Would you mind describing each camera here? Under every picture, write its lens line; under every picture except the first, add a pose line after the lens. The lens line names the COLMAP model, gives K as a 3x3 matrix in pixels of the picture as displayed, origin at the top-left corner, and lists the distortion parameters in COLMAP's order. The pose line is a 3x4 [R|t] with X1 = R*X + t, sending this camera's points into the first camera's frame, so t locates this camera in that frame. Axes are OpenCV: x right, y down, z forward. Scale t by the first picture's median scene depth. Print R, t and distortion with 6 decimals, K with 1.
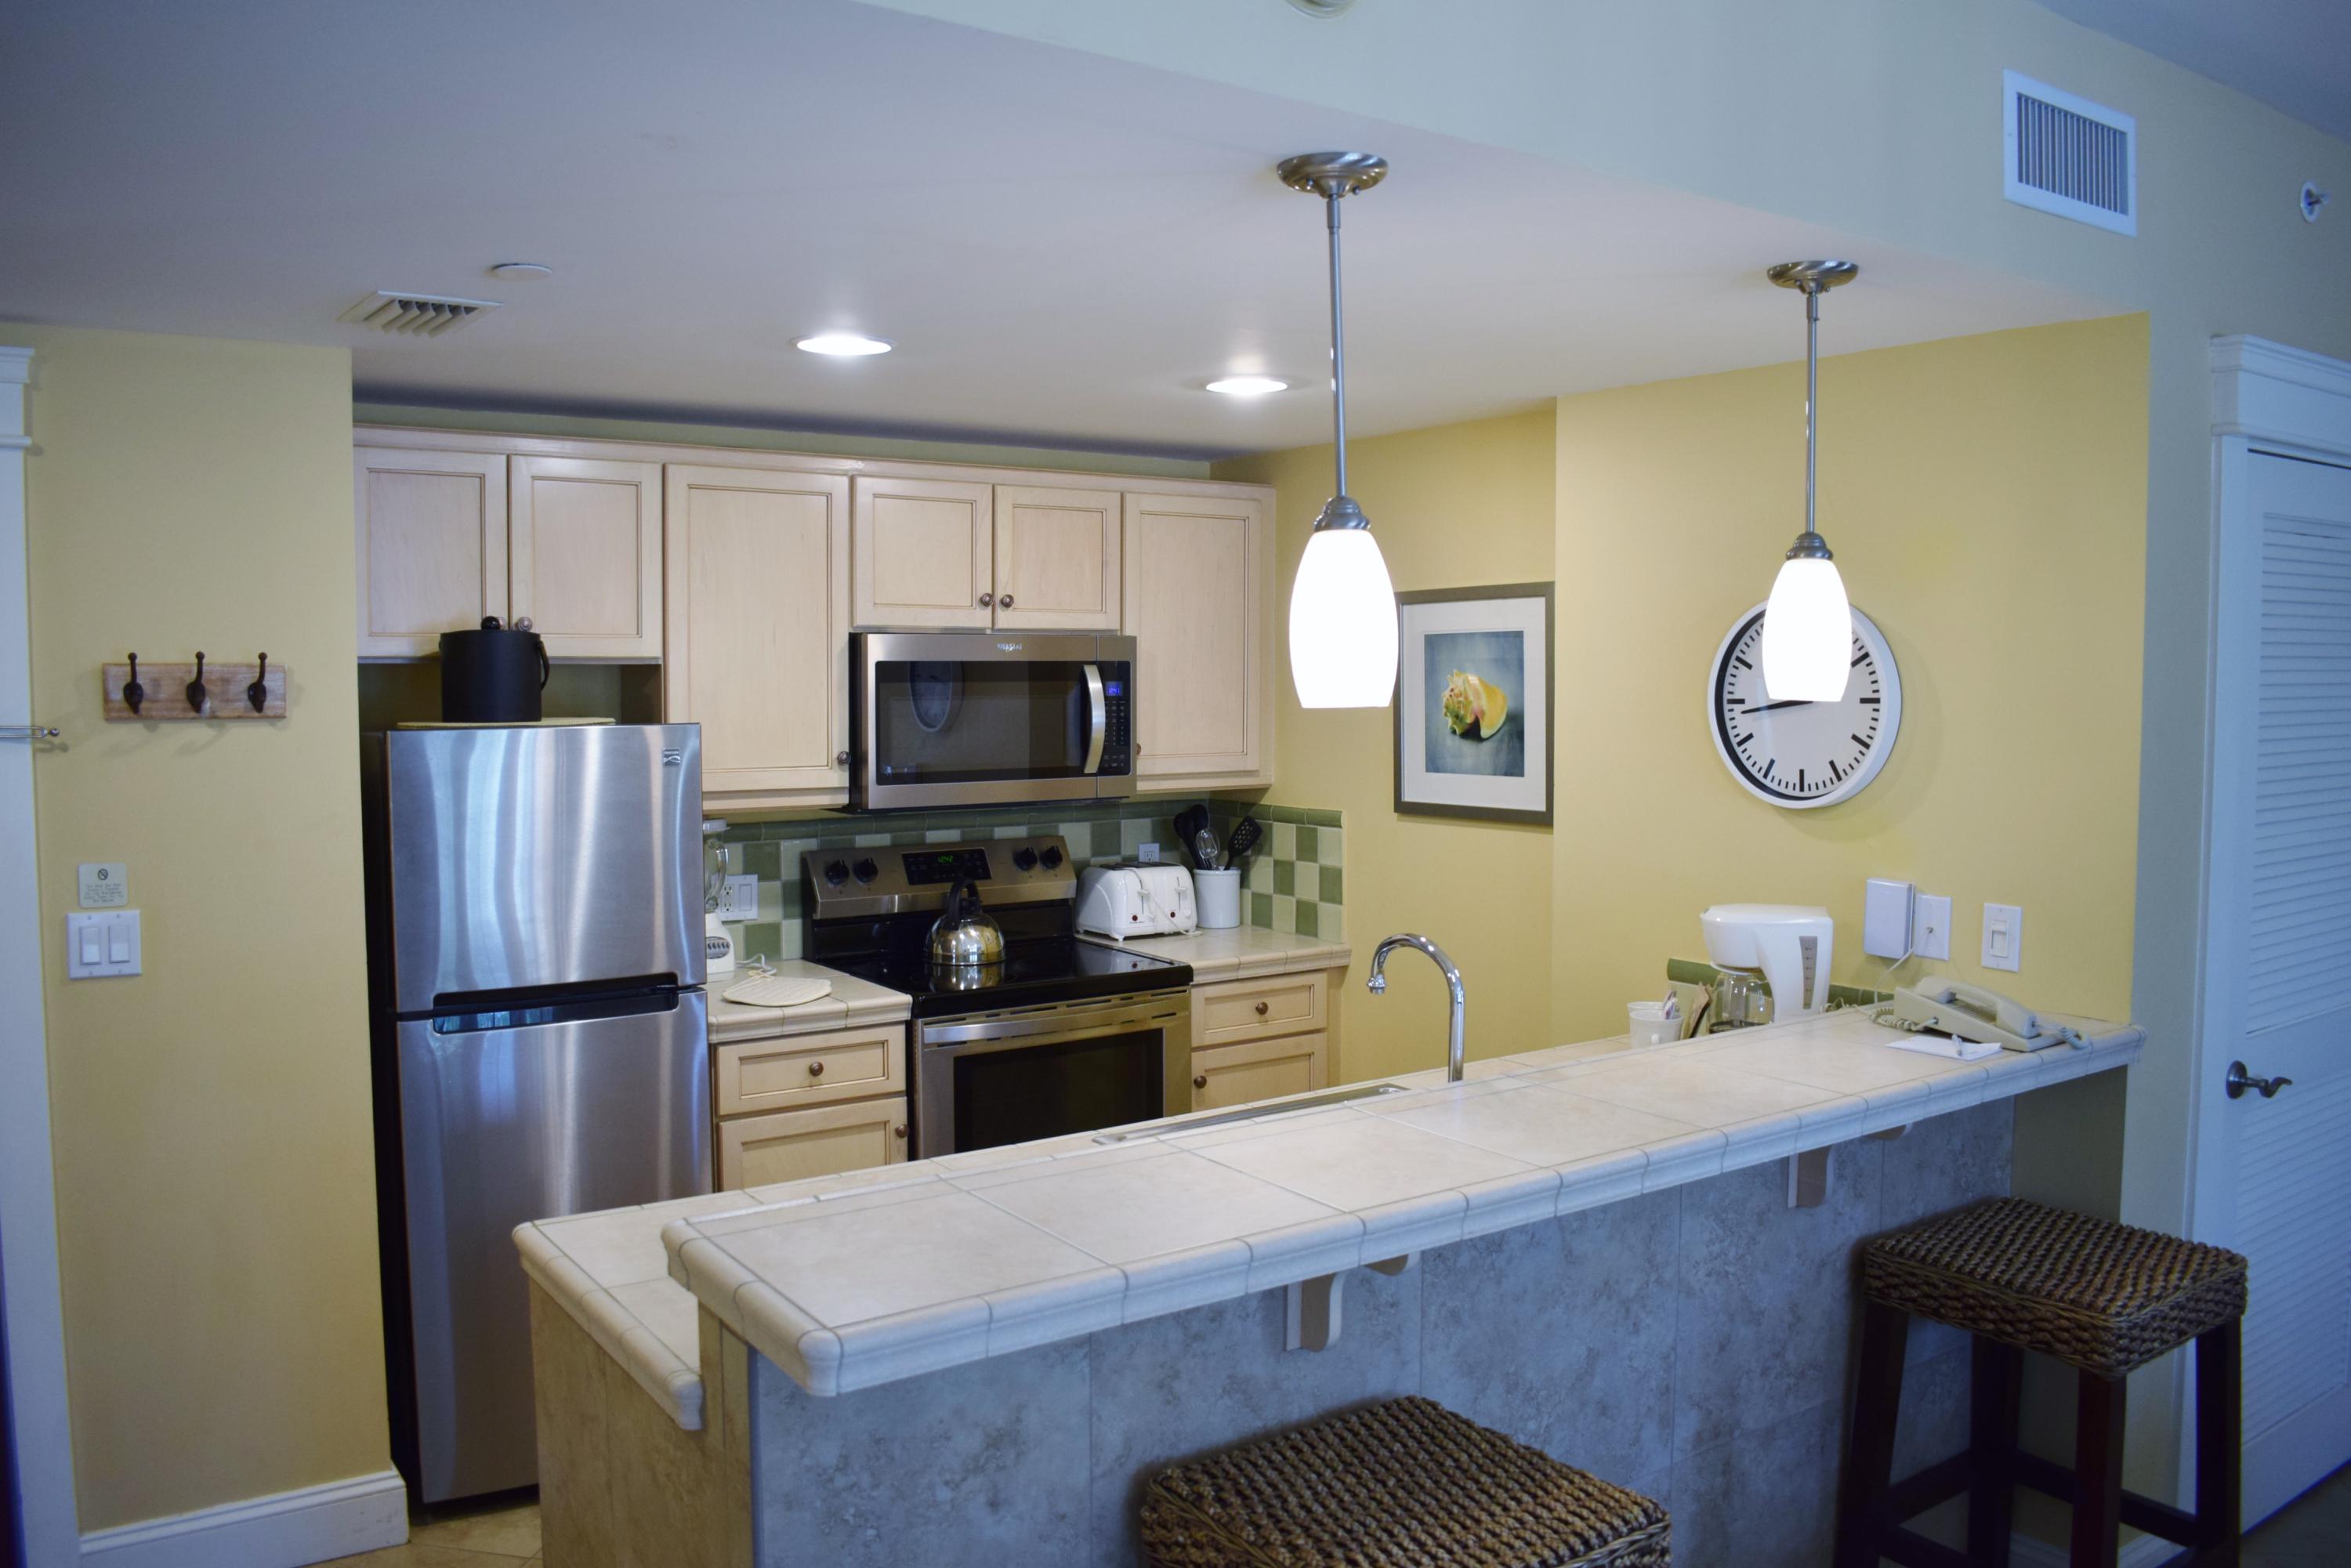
lens RADIAL K [[1833.4, 0, 1179.4], [0, 1833.4, 779.5], [0, 0, 1]] dist [-0.098868, 0.017207]
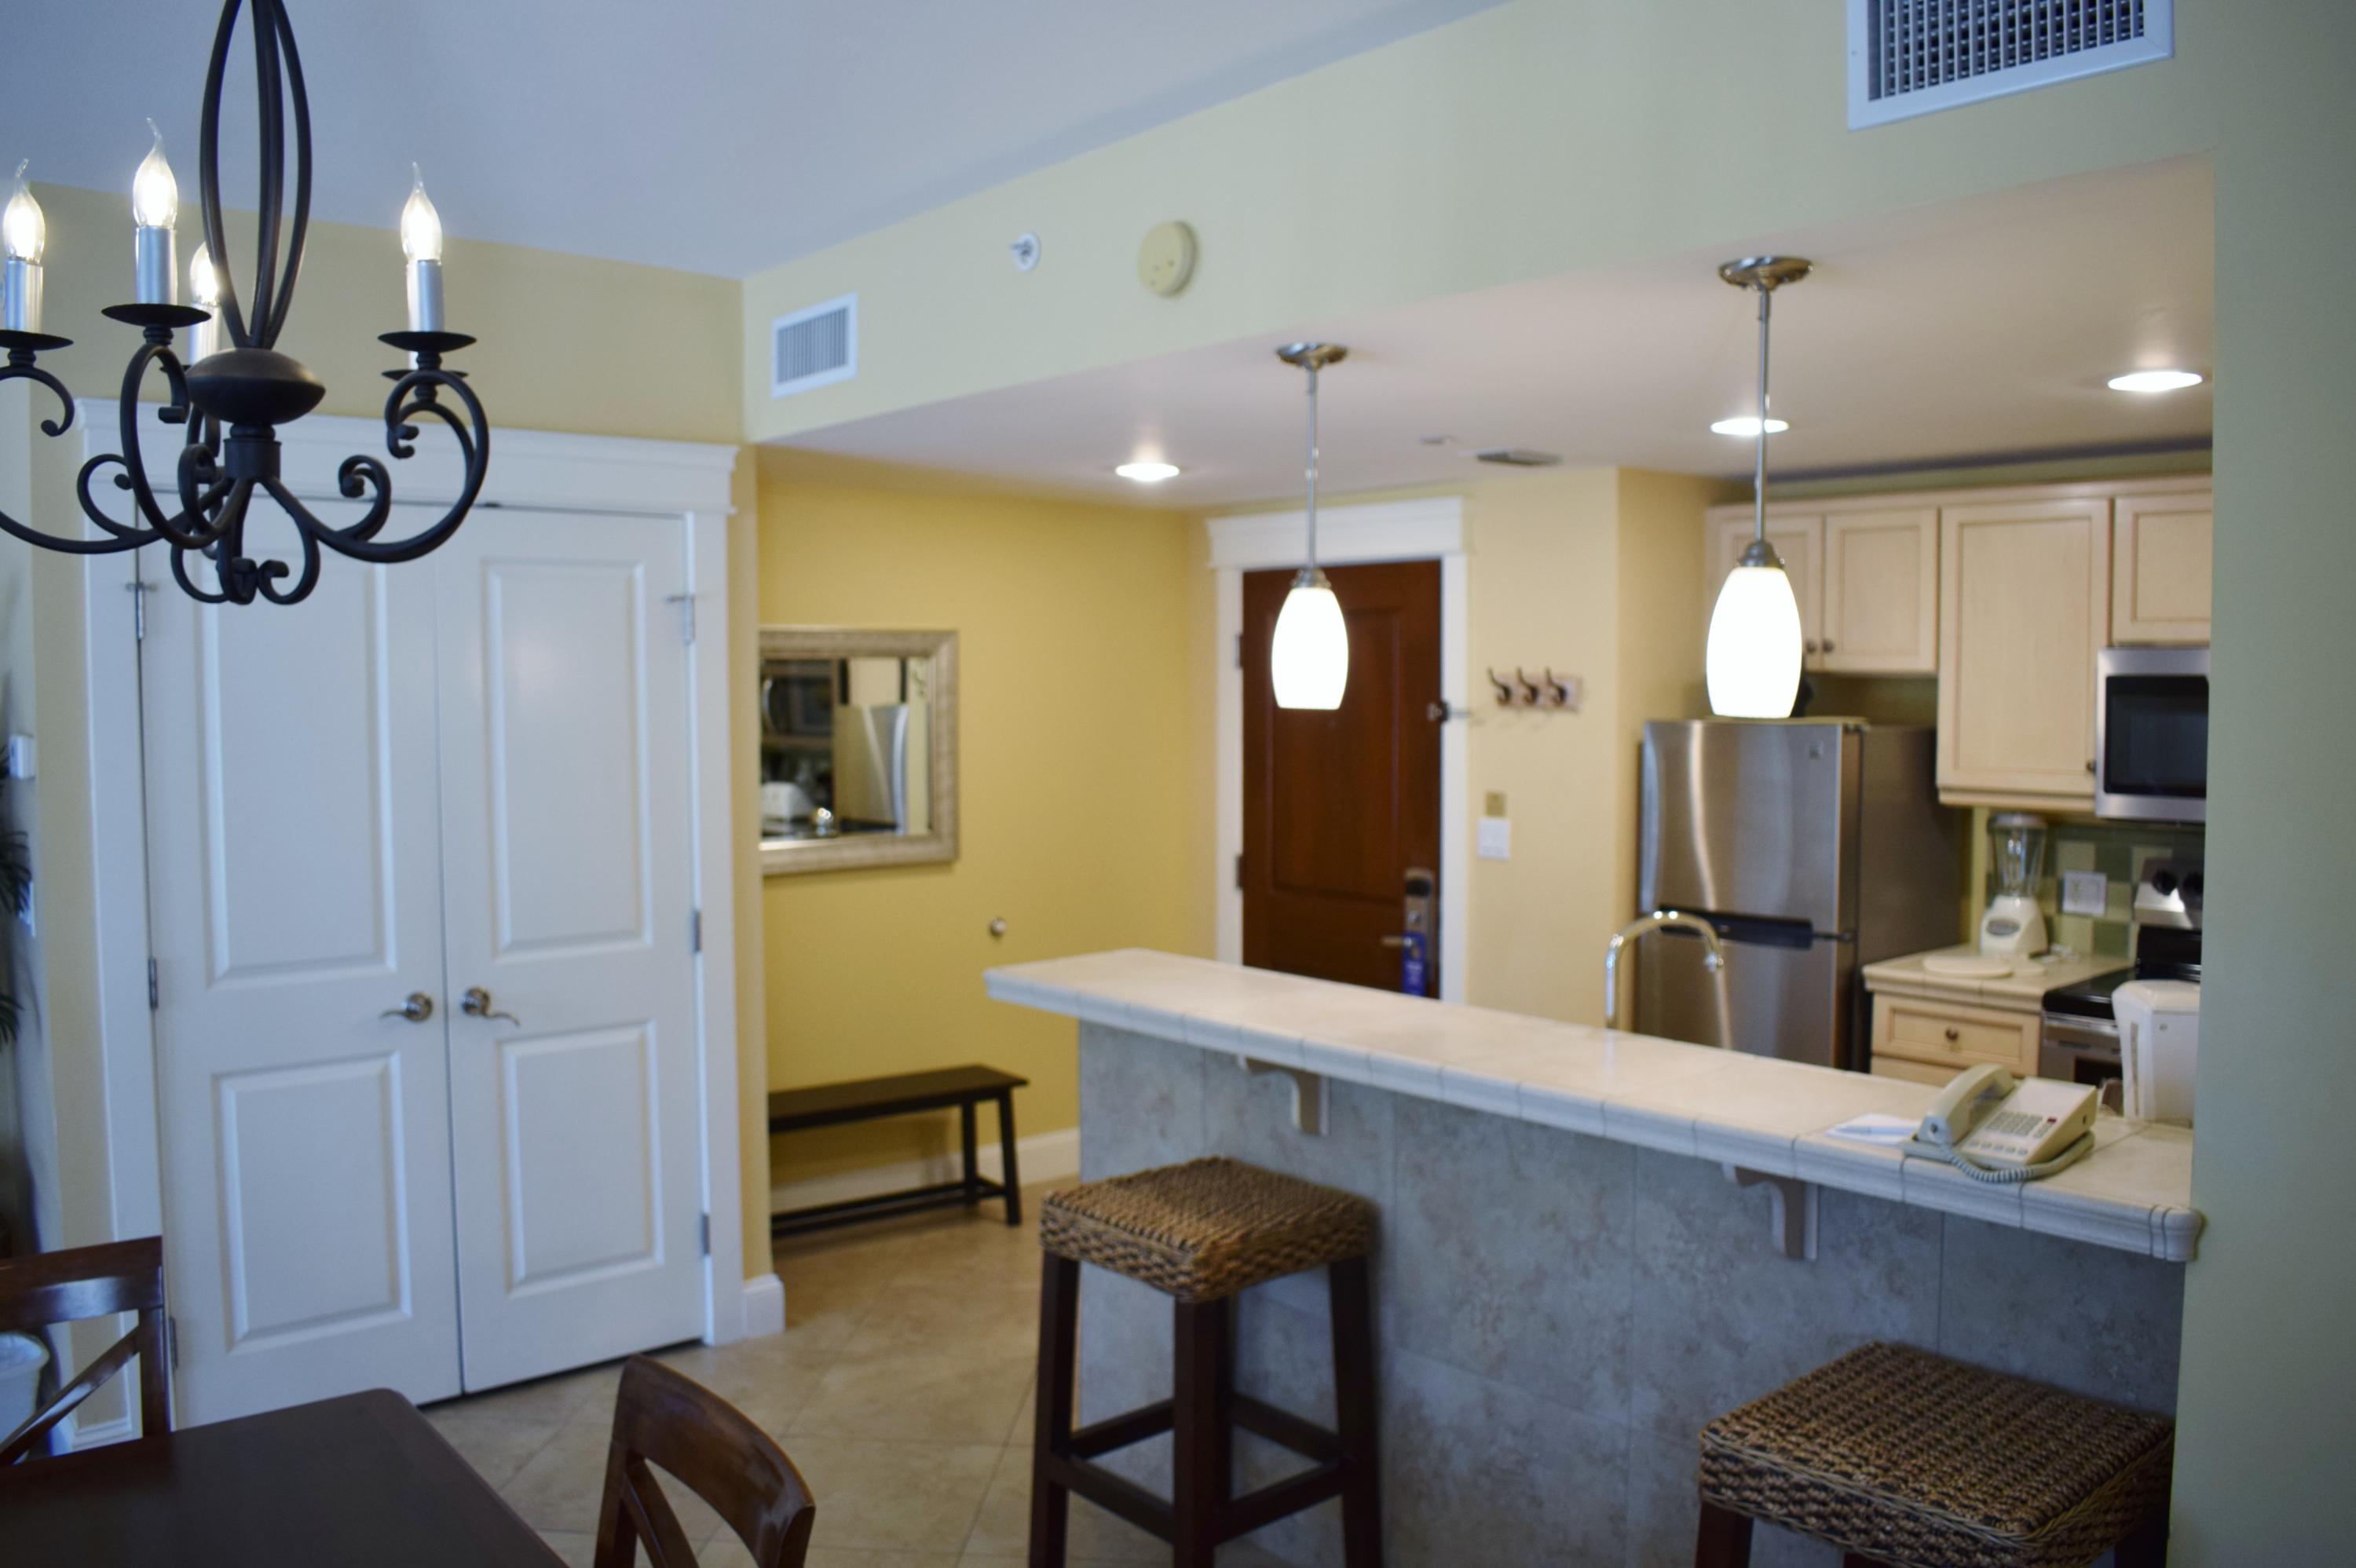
lens RADIAL K [[1837.2, 0, 1181.9], [0, 1837.2, 779.5], [0, 0, 1]] dist [-0.098868, 0.017207]
pose [[0.095152, 0.055430, -0.993918, 1.281669], [-0.060226, 0.996940, 0.049833, -0.038931], [0.993639, 0.055118, 0.098199, 0.604164]]
